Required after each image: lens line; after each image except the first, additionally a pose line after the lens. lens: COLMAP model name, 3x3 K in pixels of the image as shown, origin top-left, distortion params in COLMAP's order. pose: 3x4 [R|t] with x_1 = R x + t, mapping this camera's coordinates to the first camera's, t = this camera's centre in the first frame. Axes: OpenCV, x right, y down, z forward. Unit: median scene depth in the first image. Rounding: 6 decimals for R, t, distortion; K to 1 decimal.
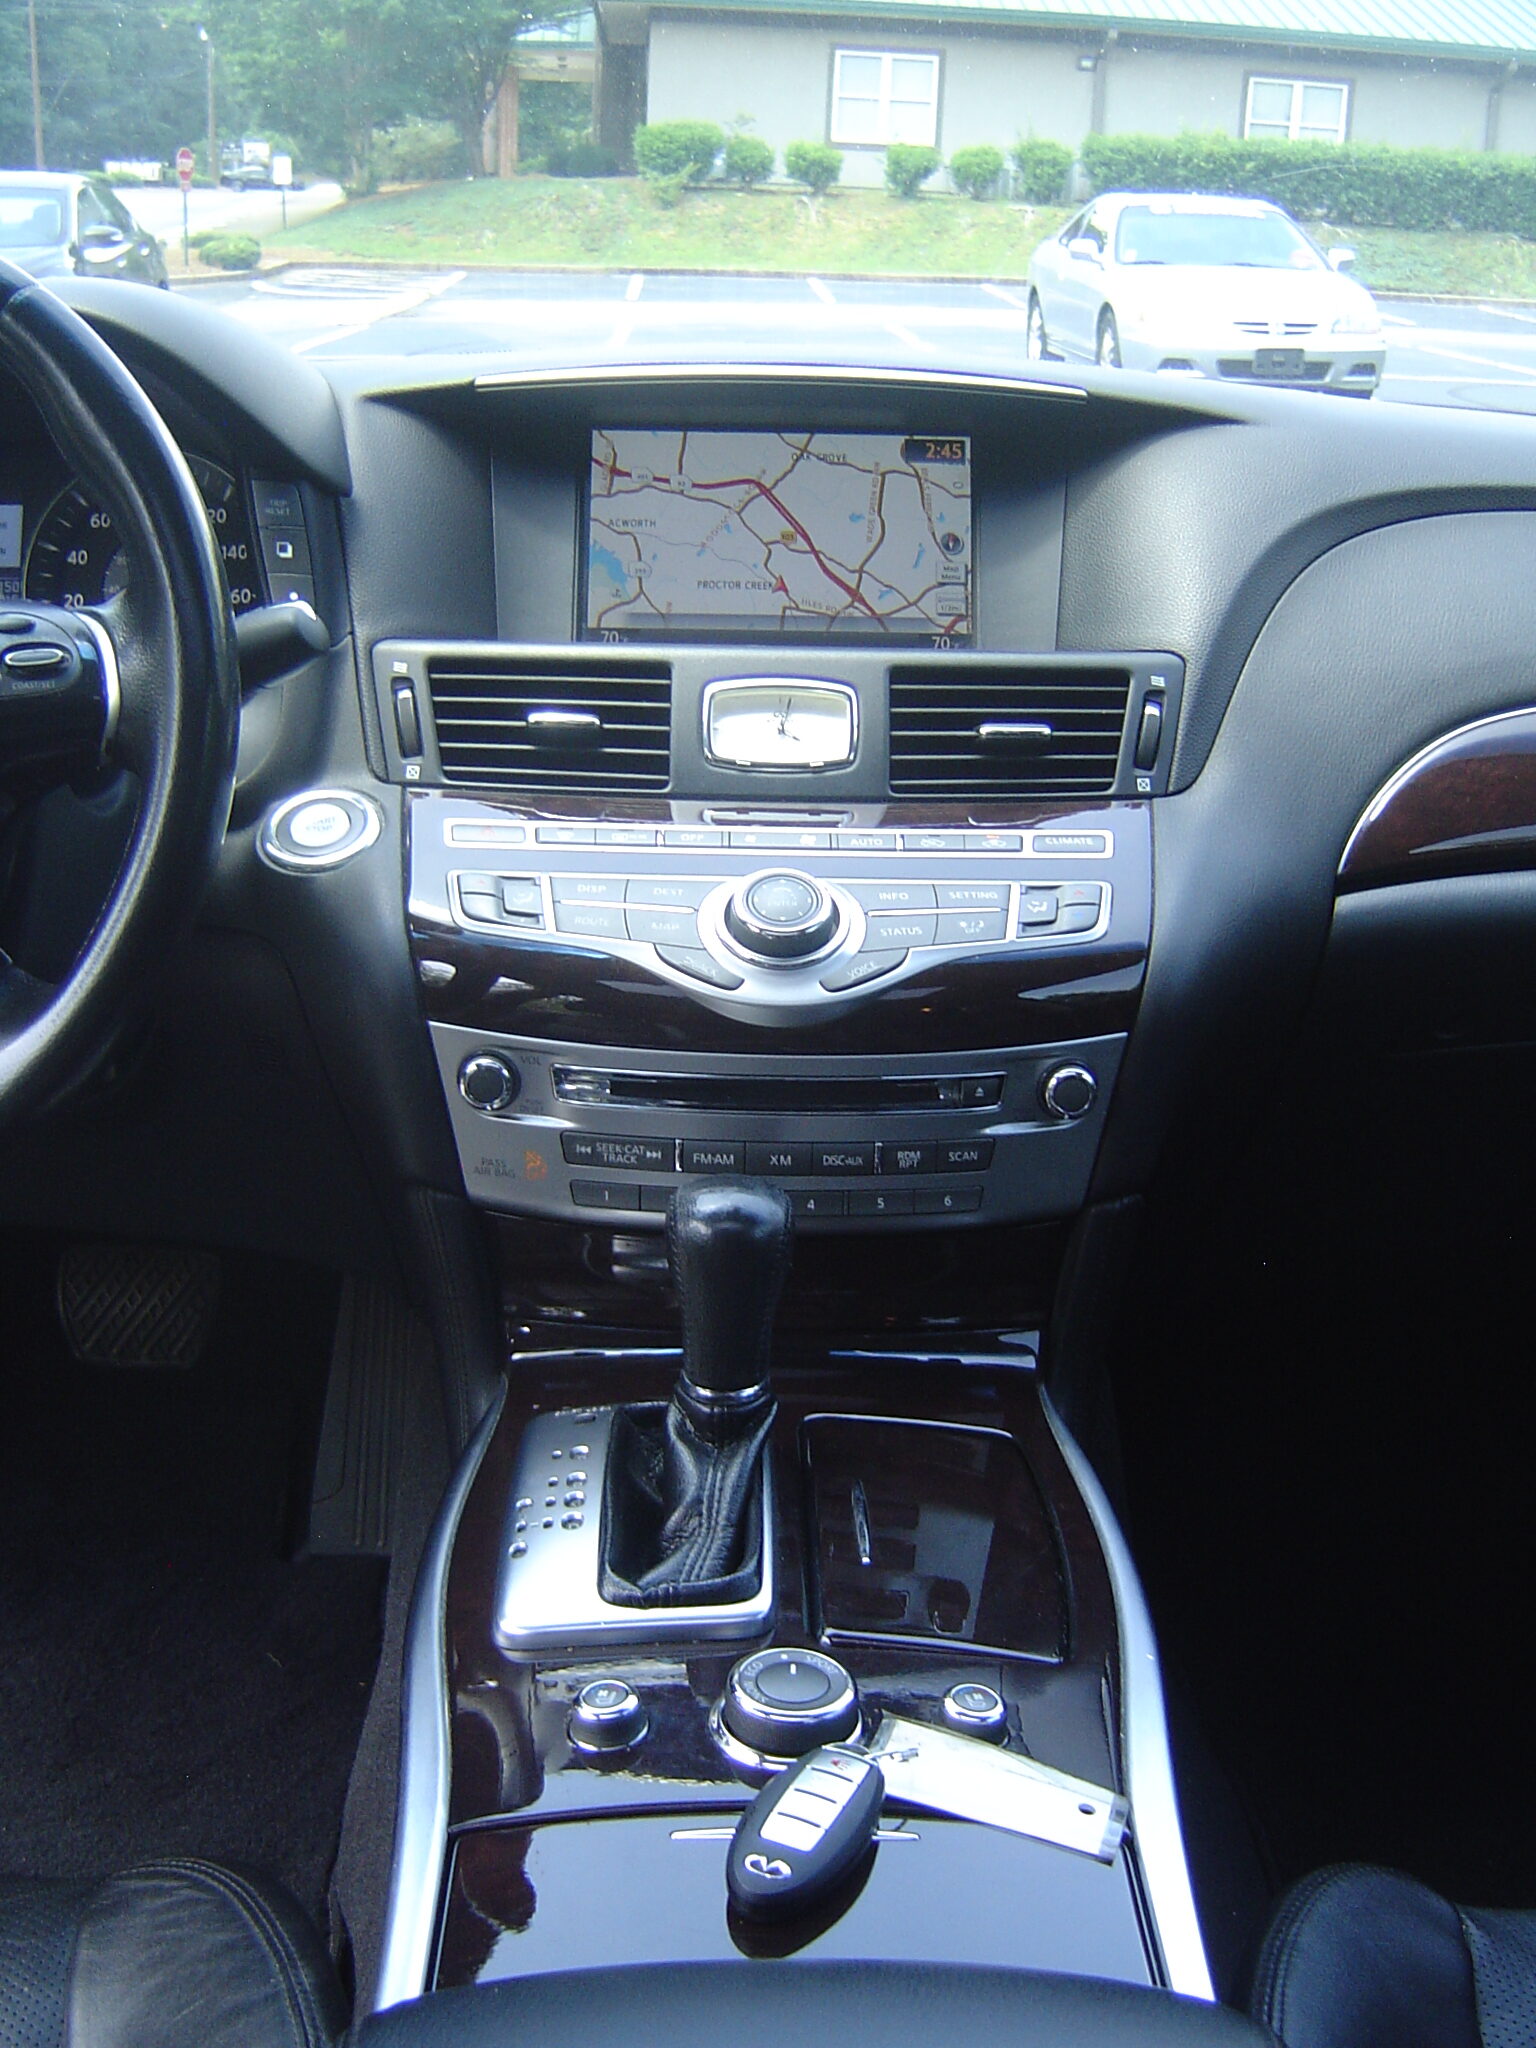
lens RADIAL K [[2370.9, 0, 793.5], [0, 2370.9, 1025.0], [0, 0, 1]] dist [-0.142602, 0.023415]
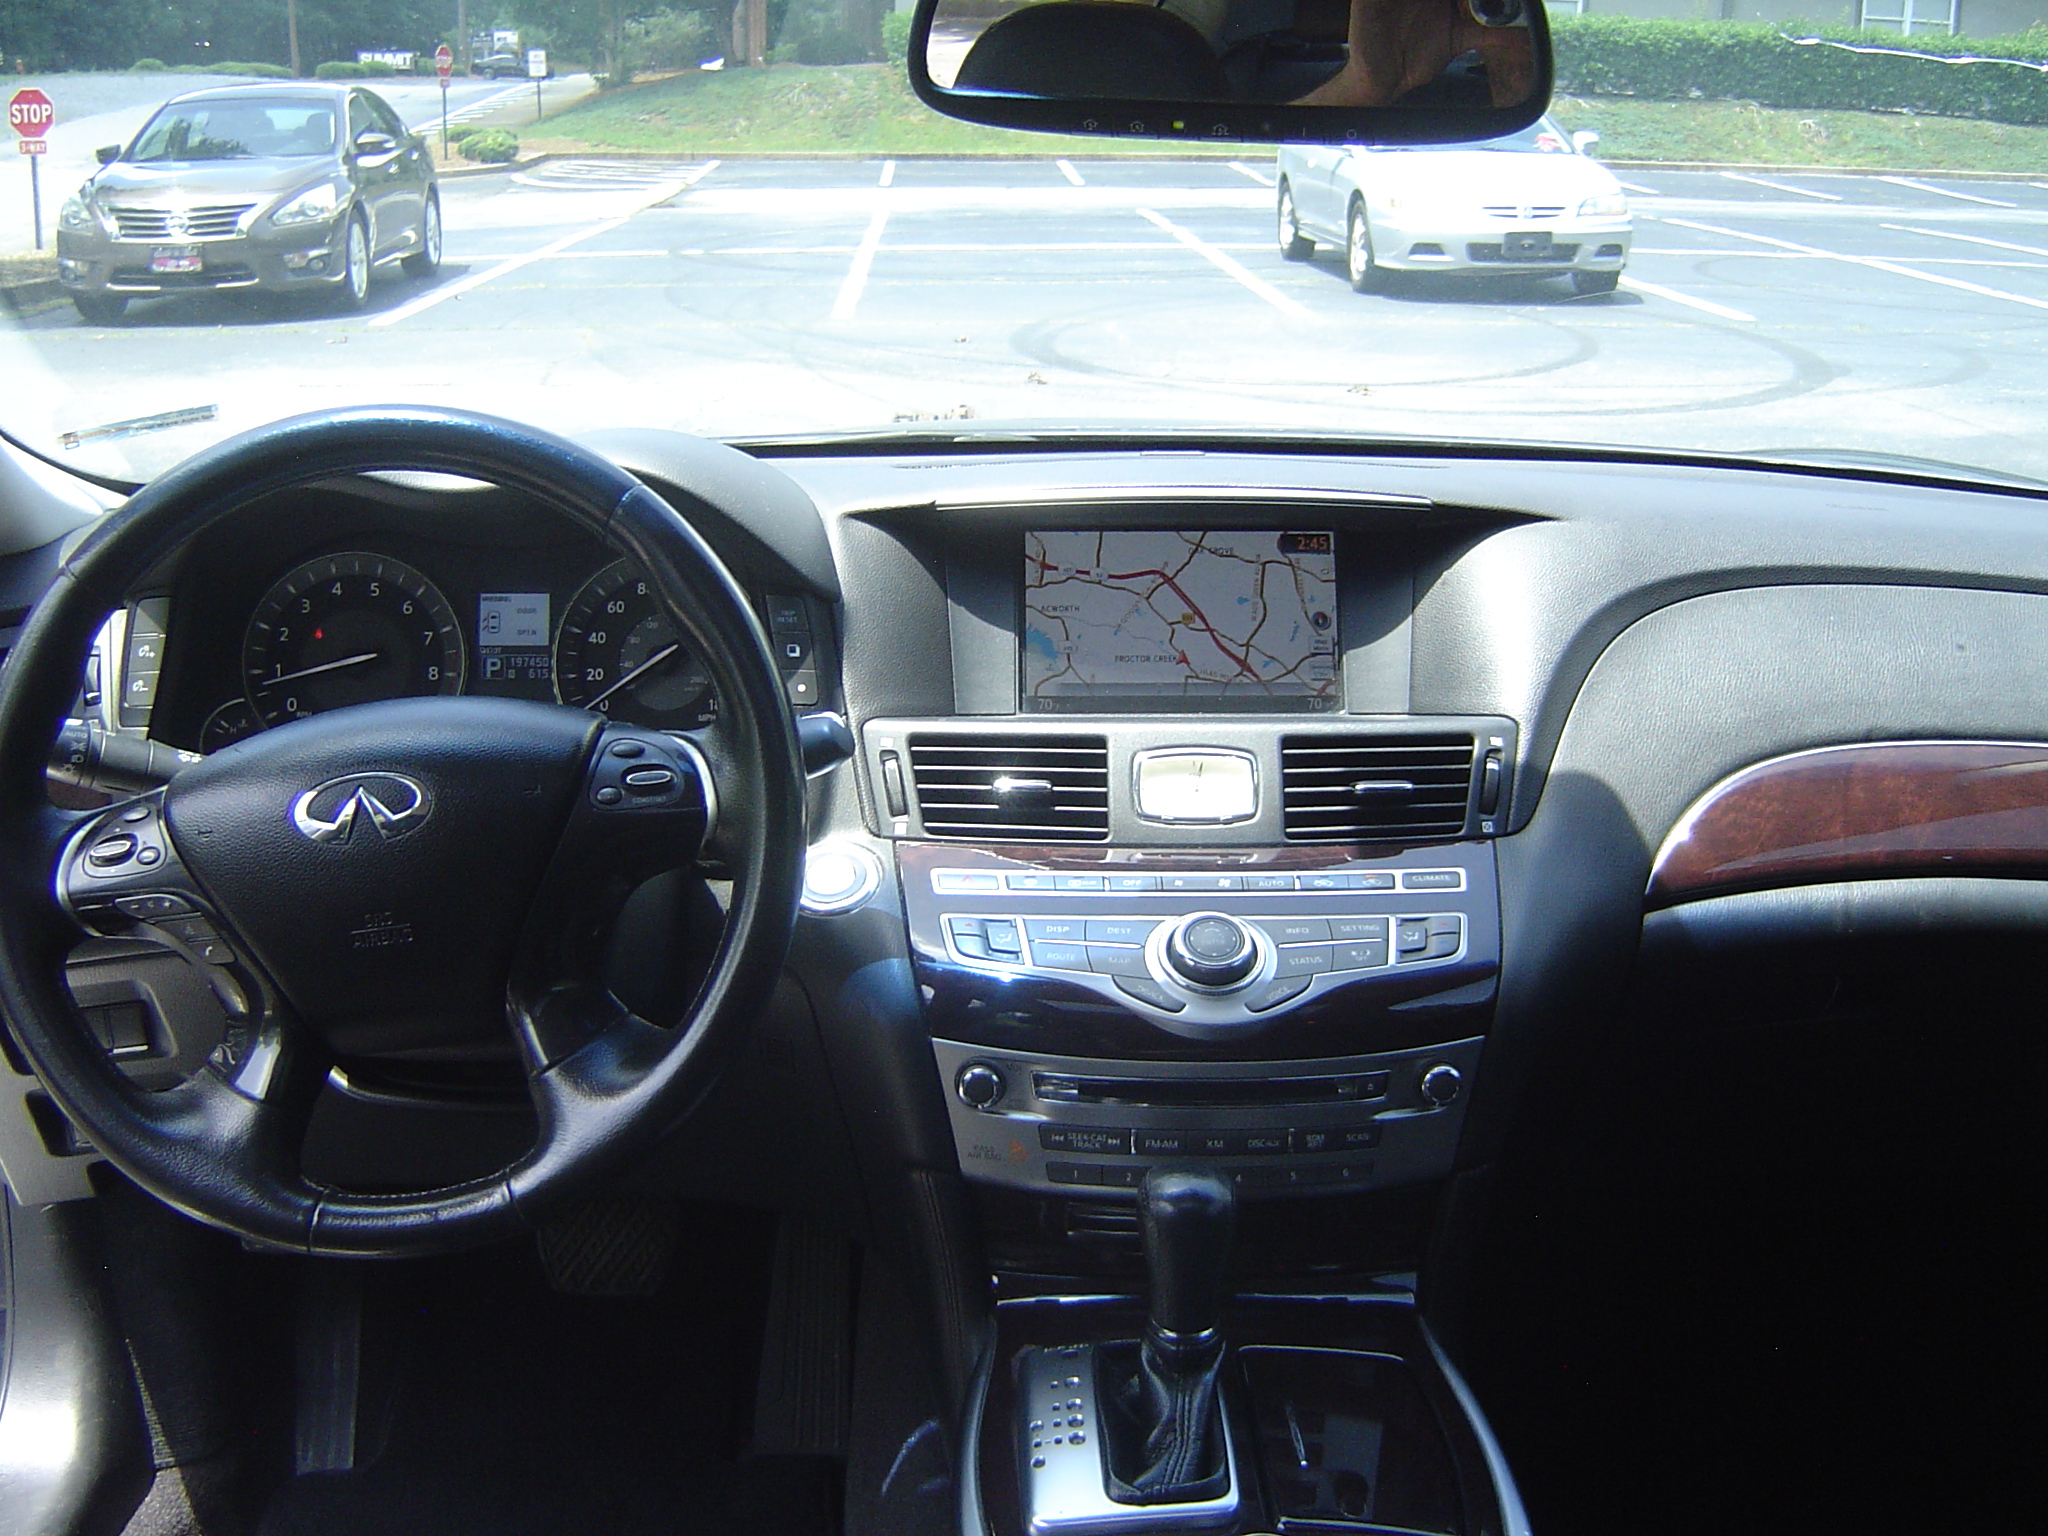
lens RADIAL K [[2370.9, 0, 1019.8], [0, 2370.9, 796.5], [0, 0, 1]] dist [-0.142602, 0.023415]
pose [[0.999764, -0.017620, -0.012705, -0.005223], [0.017079, 0.998993, -0.041482, -0.004515], [0.013423, 0.041256, 0.999058, -0.015513]]
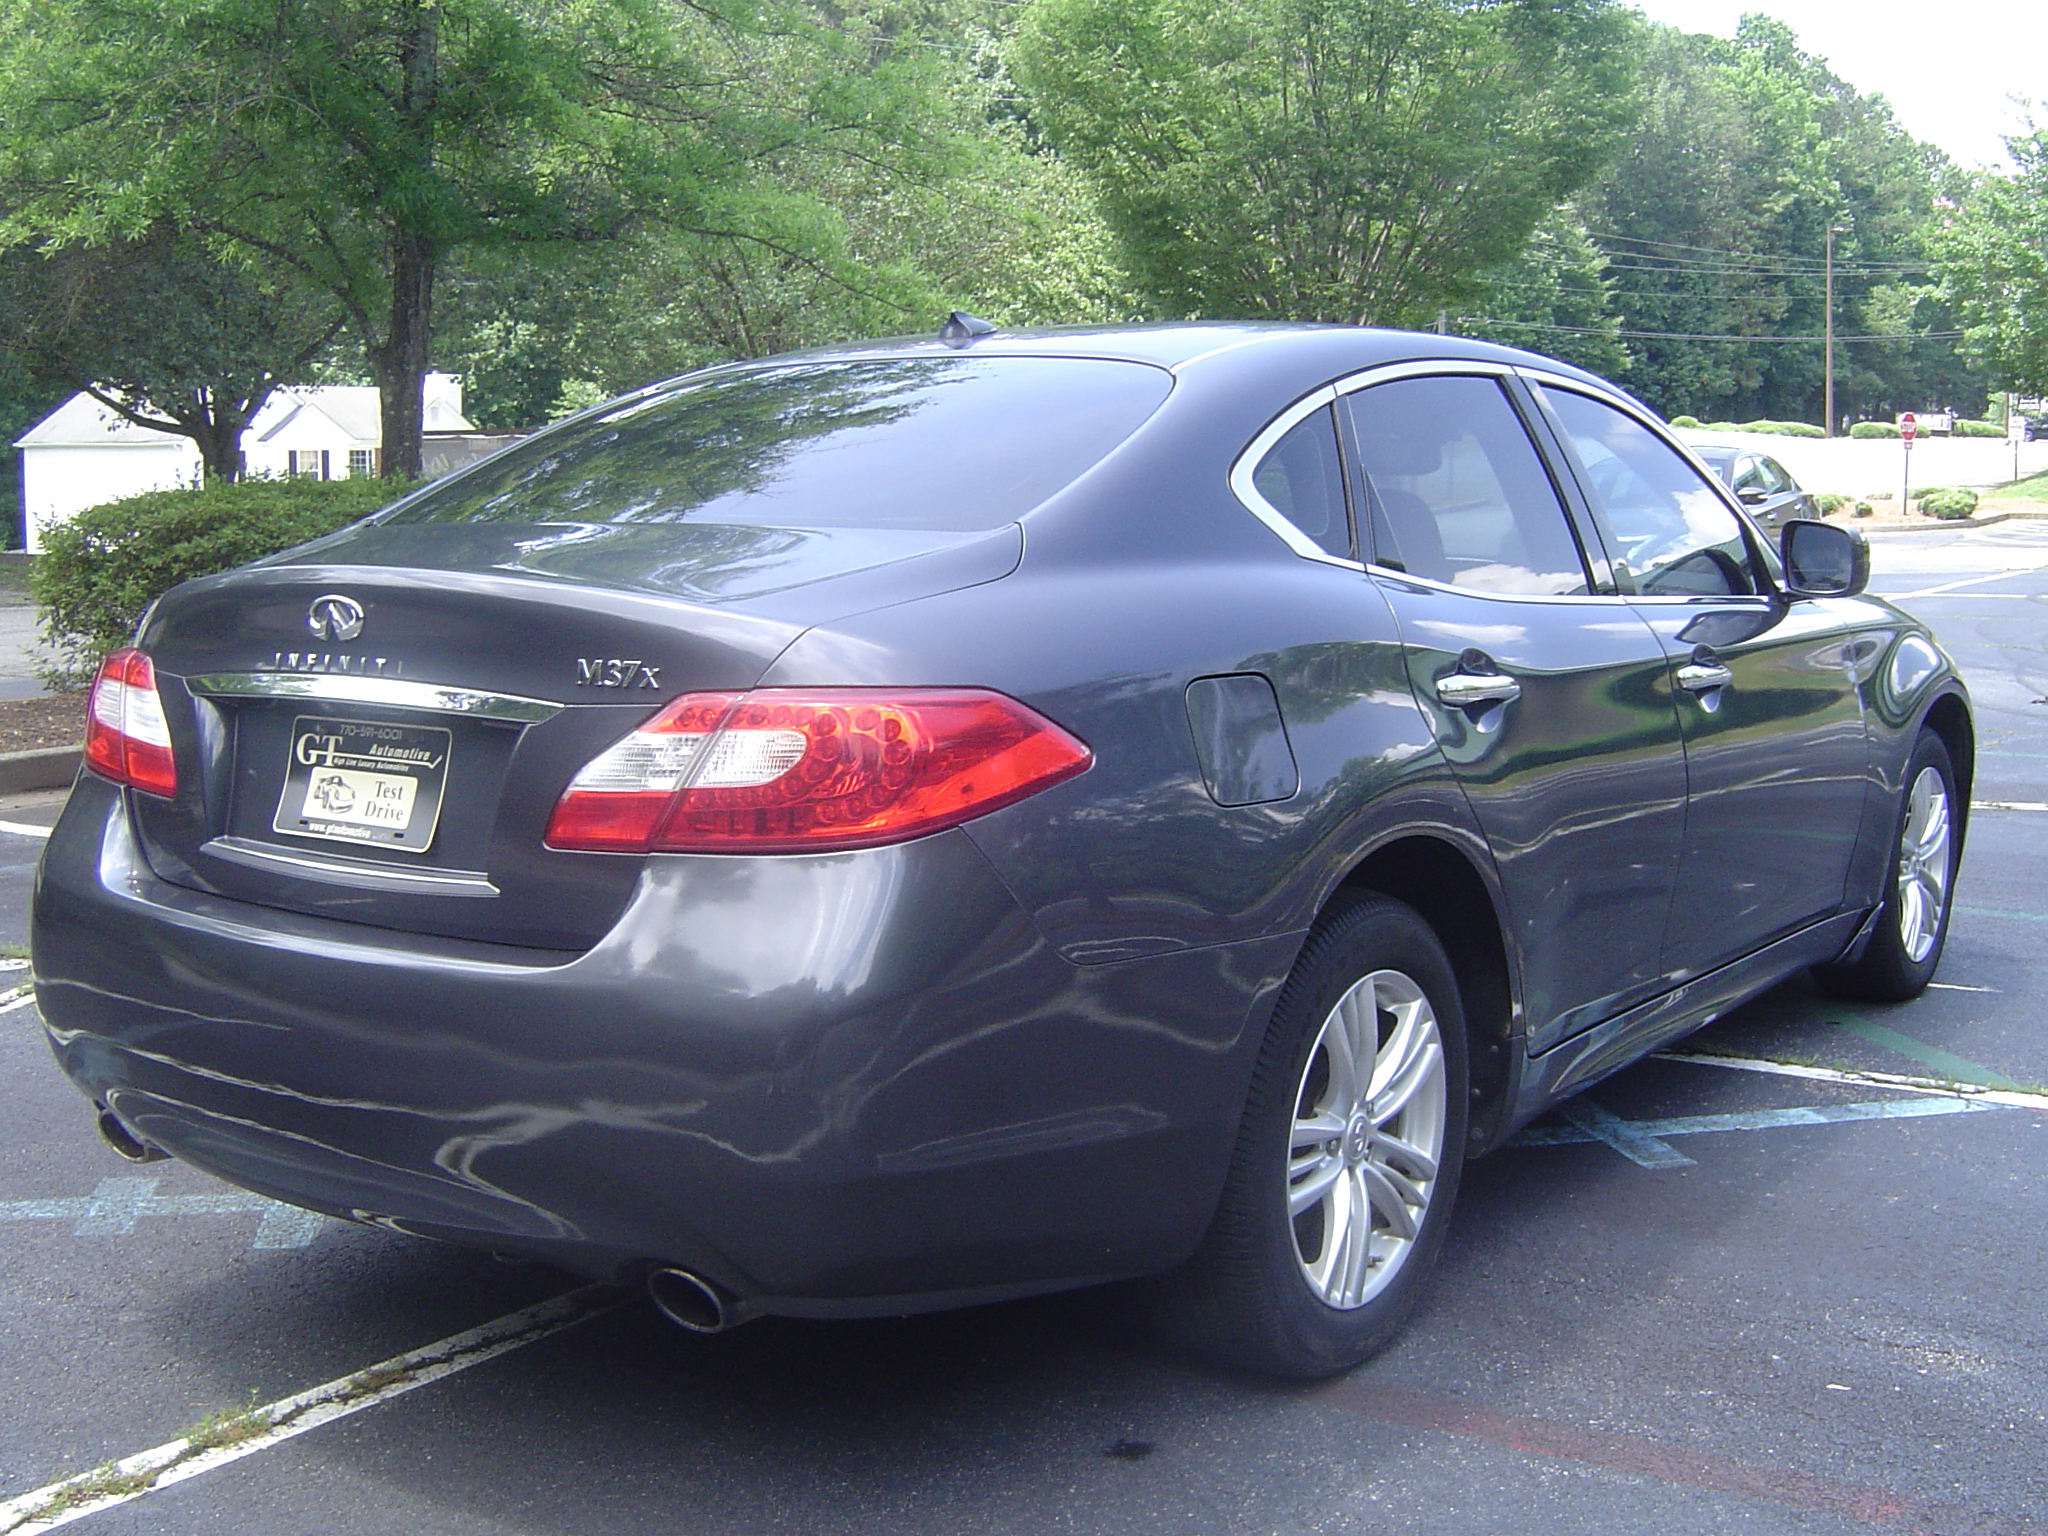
lens RADIAL K [[2370.9, 0, 1019.8], [0, 2370.9, 796.5], [0, 0, 1]] dist [-0.142602, 0.023415]
pose [[0.800908, 0.050371, -0.596665, 0.165509], [-0.165909, 0.976110, -0.140297, 0.077224], [0.575344, 0.211357, 0.790132, -0.242862]]
